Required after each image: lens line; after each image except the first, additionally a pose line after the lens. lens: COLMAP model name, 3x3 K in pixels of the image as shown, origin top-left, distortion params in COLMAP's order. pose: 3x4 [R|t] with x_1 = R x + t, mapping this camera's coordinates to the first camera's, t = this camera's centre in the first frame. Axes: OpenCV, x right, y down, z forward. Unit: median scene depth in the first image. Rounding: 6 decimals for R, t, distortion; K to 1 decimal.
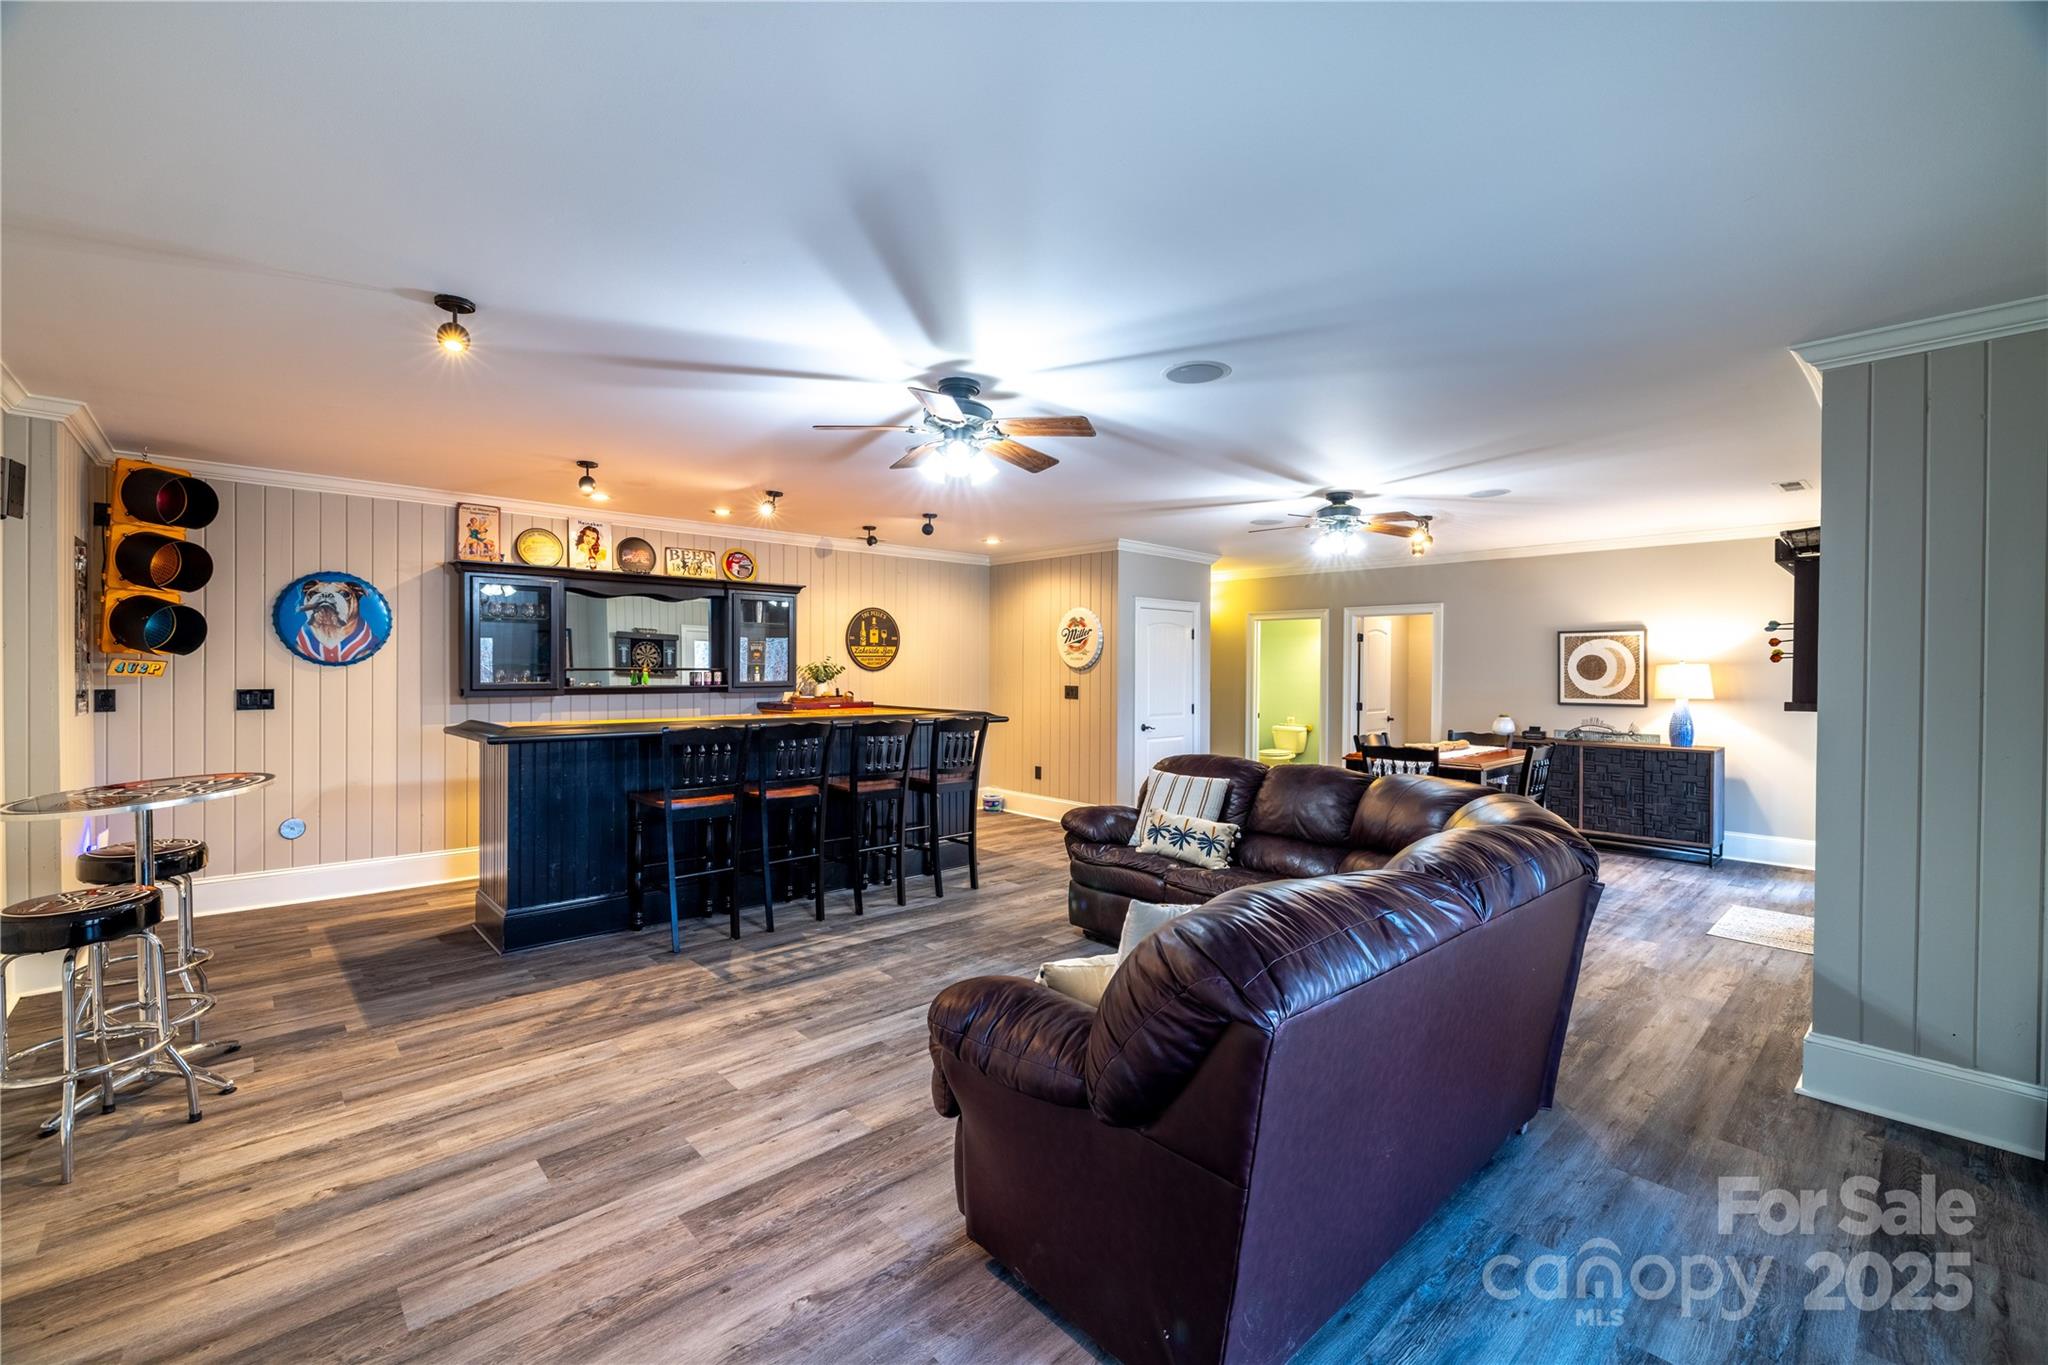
lens RADIAL K [[849.5, 0, 1016.8], [0, 849.5, 676.9], [0, 0, 1]] dist [0.000695, 0.000190]
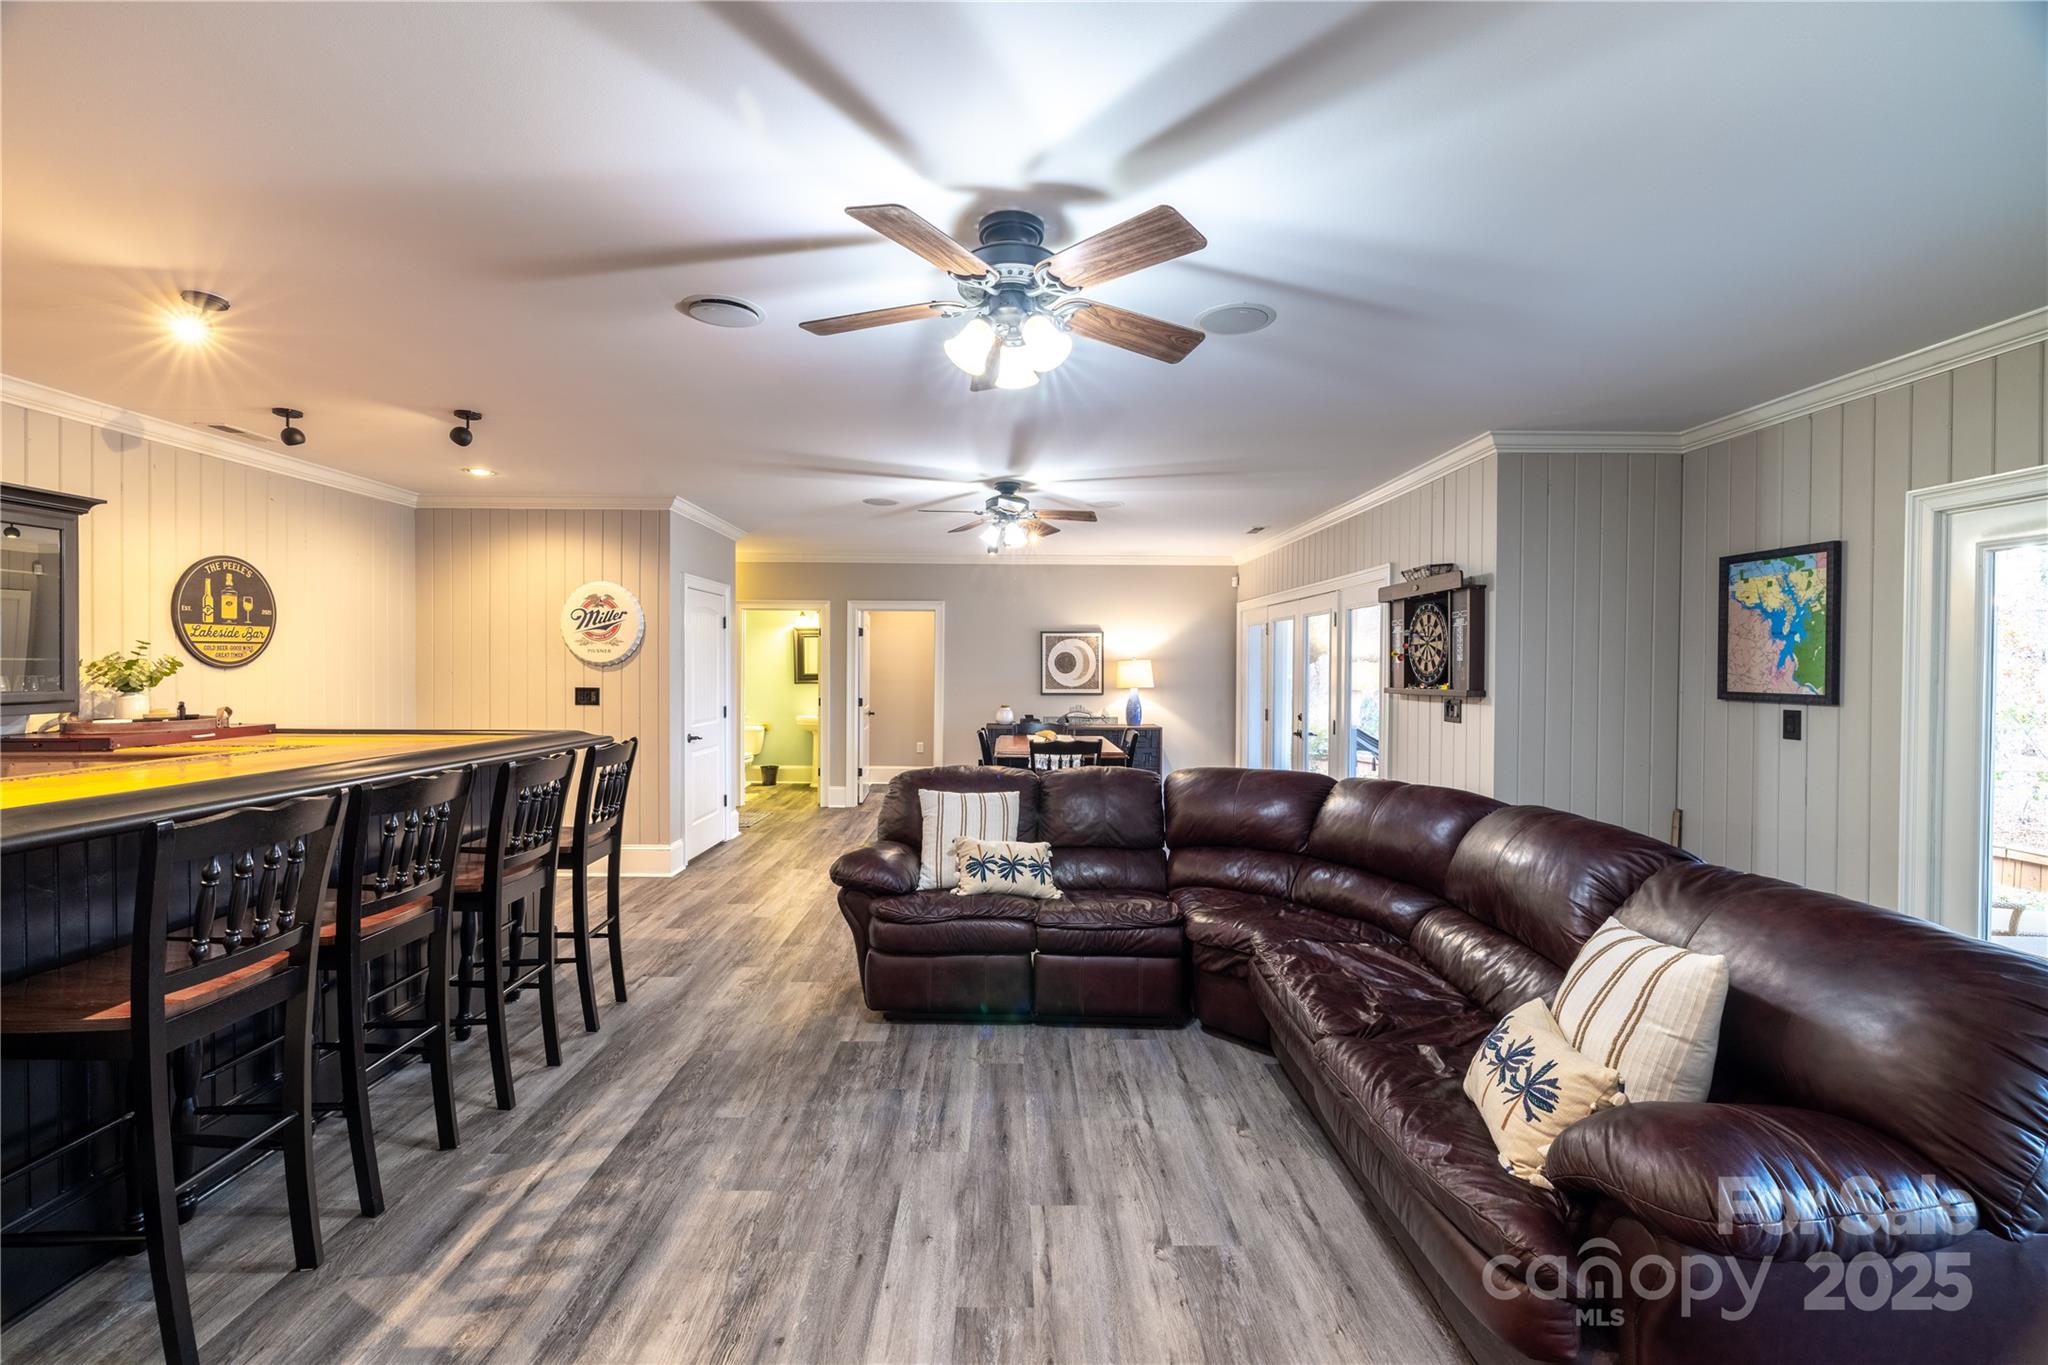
lens RADIAL K [[849.5, 0, 1018.9], [0, 849.5, 675.2], [0, 0, 1]] dist [0.000695, 0.000190]
pose [[0.676955, -0.011044, 0.735941, -0.251101], [0.006450, 0.999938, 0.009073, -0.004880], [-0.735996, -0.001395, 0.676985, 0.258827]]
